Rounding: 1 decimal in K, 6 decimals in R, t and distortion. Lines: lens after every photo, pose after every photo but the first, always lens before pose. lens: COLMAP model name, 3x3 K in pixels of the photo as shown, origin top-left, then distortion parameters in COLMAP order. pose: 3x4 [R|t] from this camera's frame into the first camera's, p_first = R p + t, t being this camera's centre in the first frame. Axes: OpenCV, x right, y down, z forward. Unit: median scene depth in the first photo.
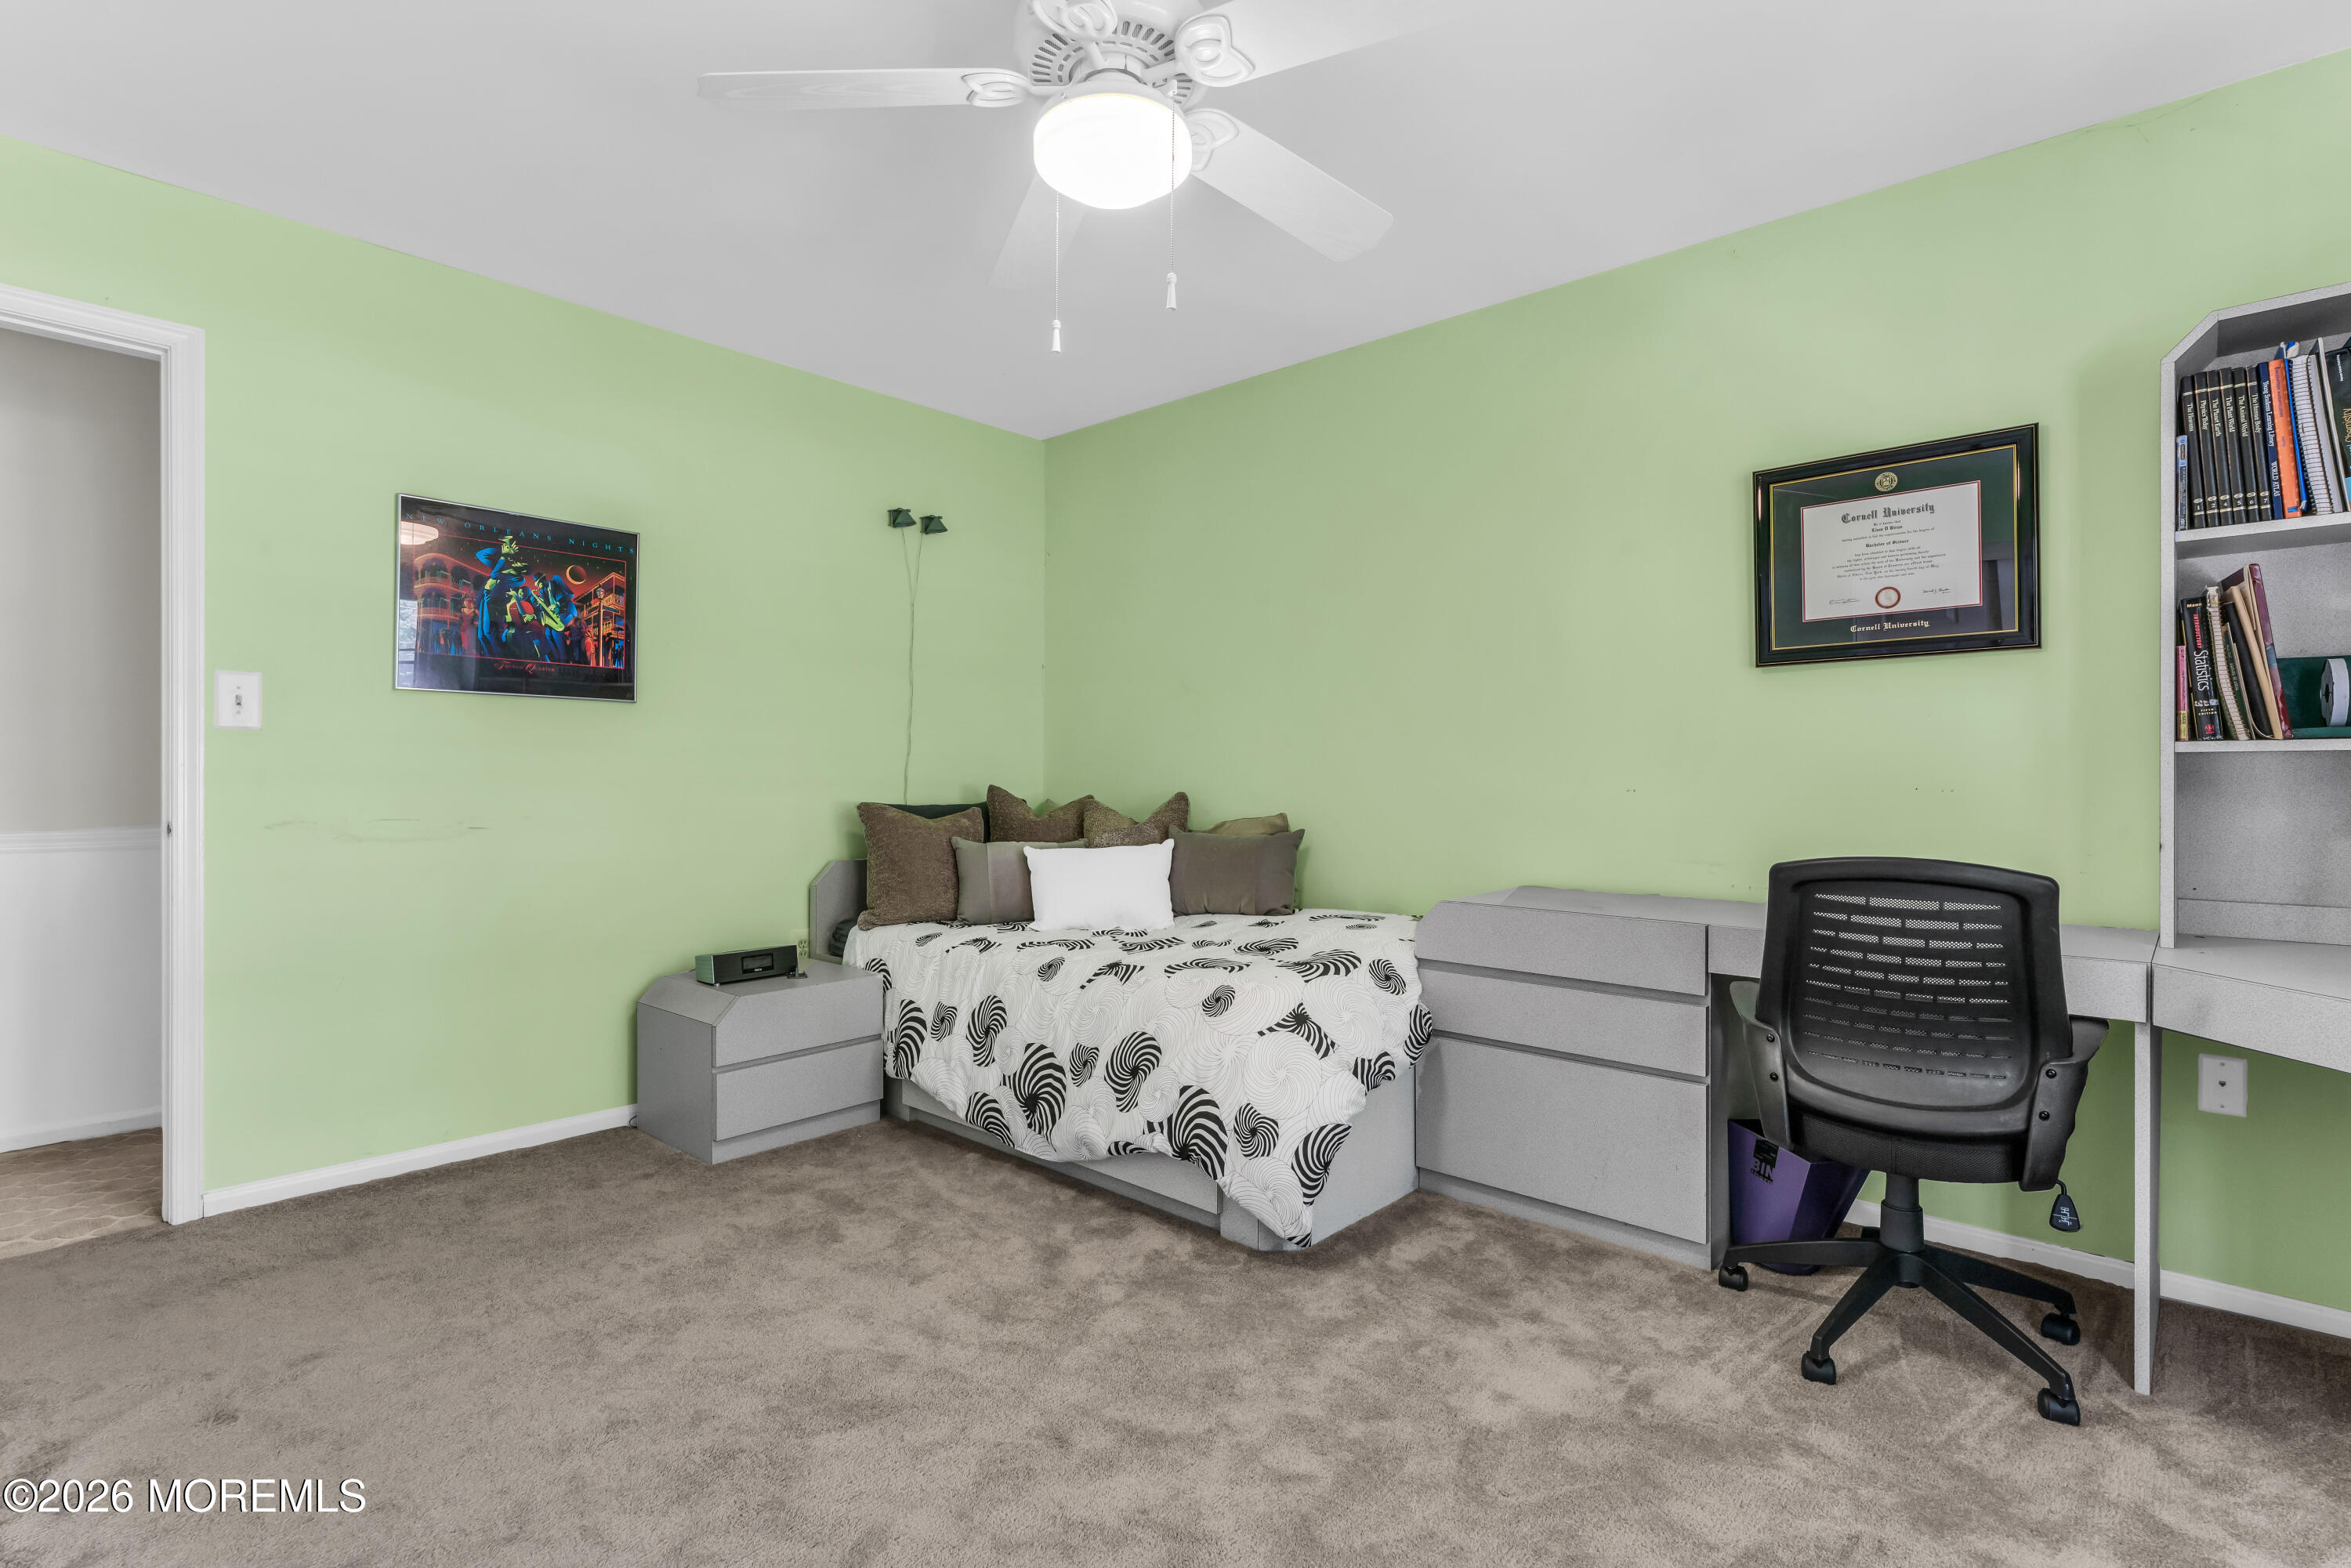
lens RADIAL K [[1081.6, 0, 1164.5], [0, 1081.6, 747.6], [0, 0, 1]] dist [-0.001684, -0.000066]
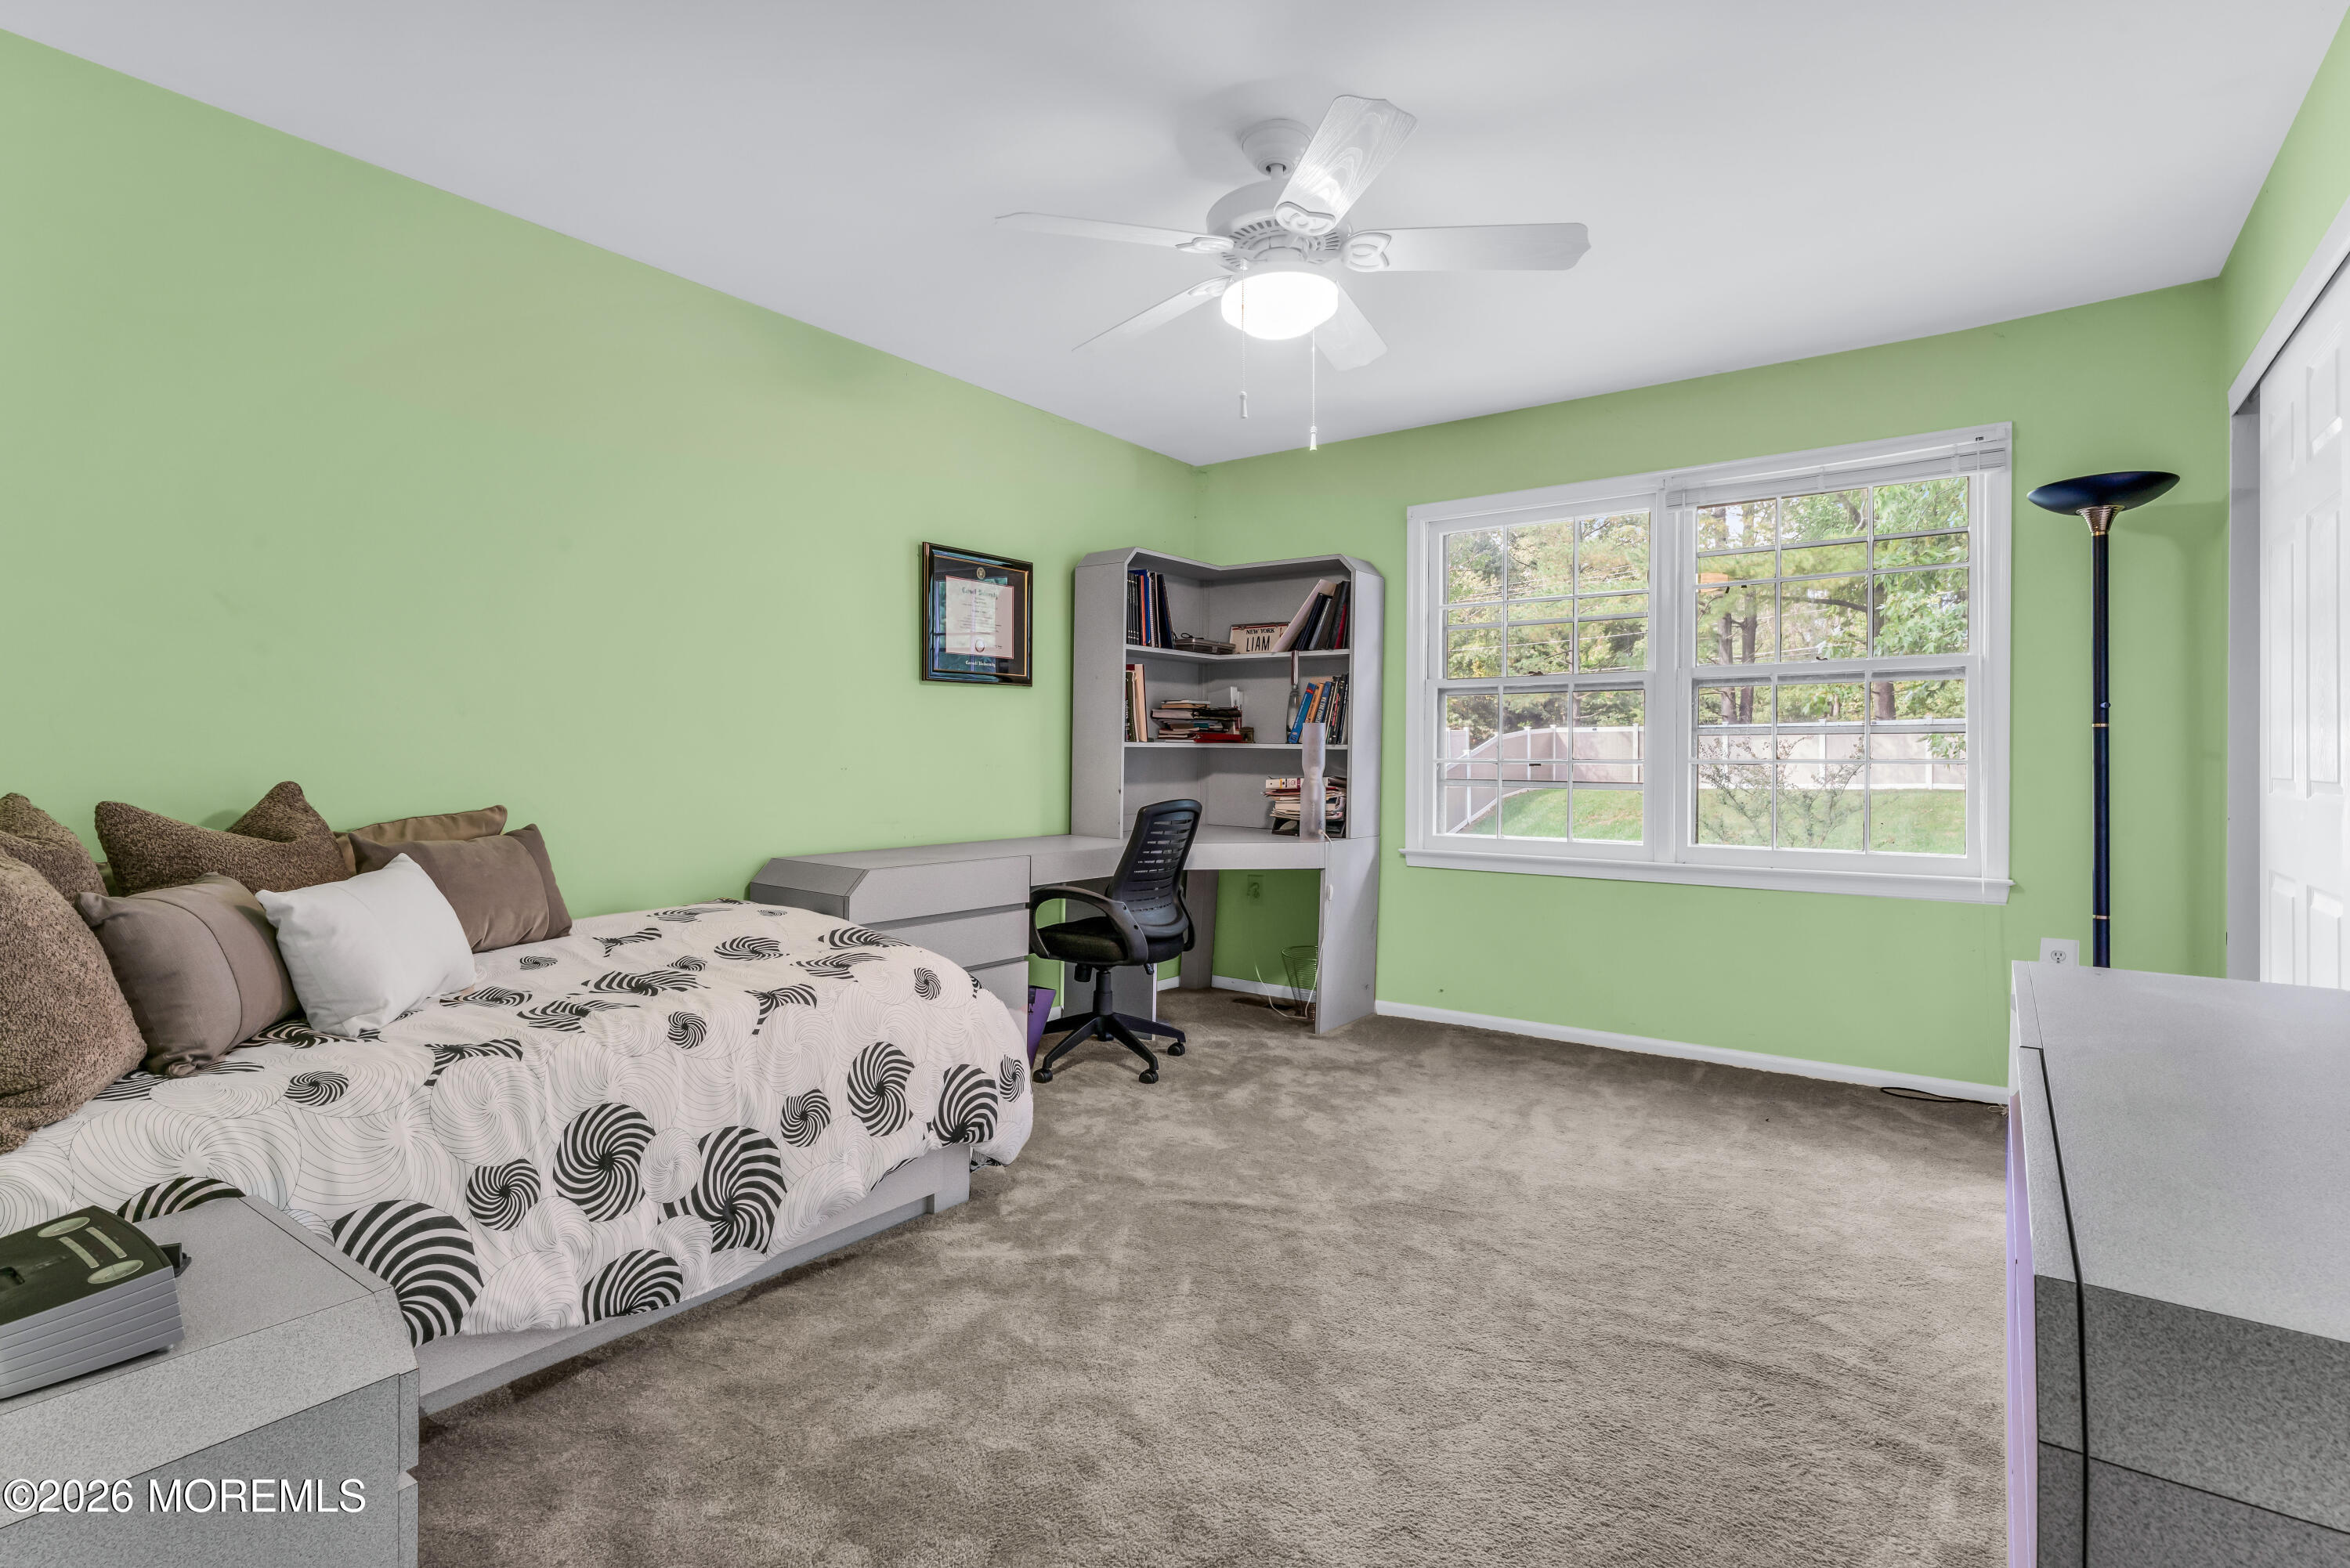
lens RADIAL K [[1081.1, 0, 1164.0], [0, 1081.1, 747.6], [0, 0, 1]] dist [-0.001684, -0.000066]
pose [[-0.074098, 0.013487, 0.997160, -0.901129], [-0.025705, 0.999550, -0.015430, 0.026956], [-0.996920, -0.026775, -0.073718, 0.812493]]
